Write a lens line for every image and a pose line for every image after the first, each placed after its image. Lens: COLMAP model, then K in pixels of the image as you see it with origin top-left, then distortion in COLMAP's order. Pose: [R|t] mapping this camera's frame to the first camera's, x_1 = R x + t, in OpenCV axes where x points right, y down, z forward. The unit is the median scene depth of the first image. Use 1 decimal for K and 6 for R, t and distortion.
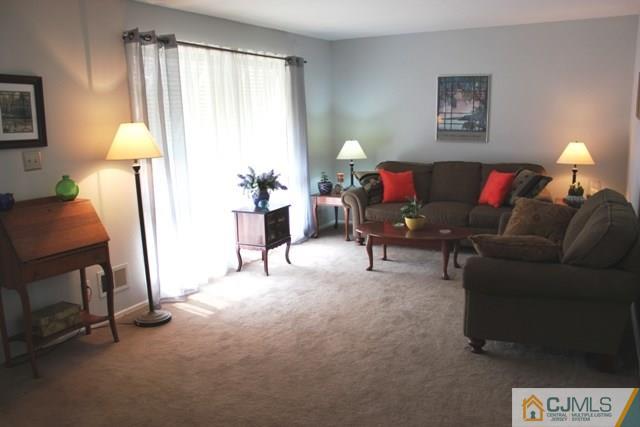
lens RADIAL K [[536.1, 0, 321.6], [0, 536.1, 214.6], [0, 0, 1]] dist [-0.168920, 0.158675]
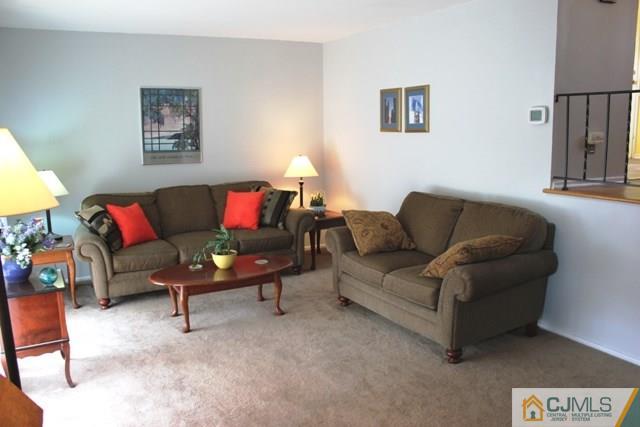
lens RADIAL K [[536.1, 0, 321.6], [0, 536.1, 214.6], [0, 0, 1]] dist [-0.168920, 0.158675]
pose [[0.556867, -0.119520, 0.821958, -0.342074], [0.161535, 0.986282, 0.033976, -0.047694], [-0.814743, 0.113855, 0.568534, 0.331845]]
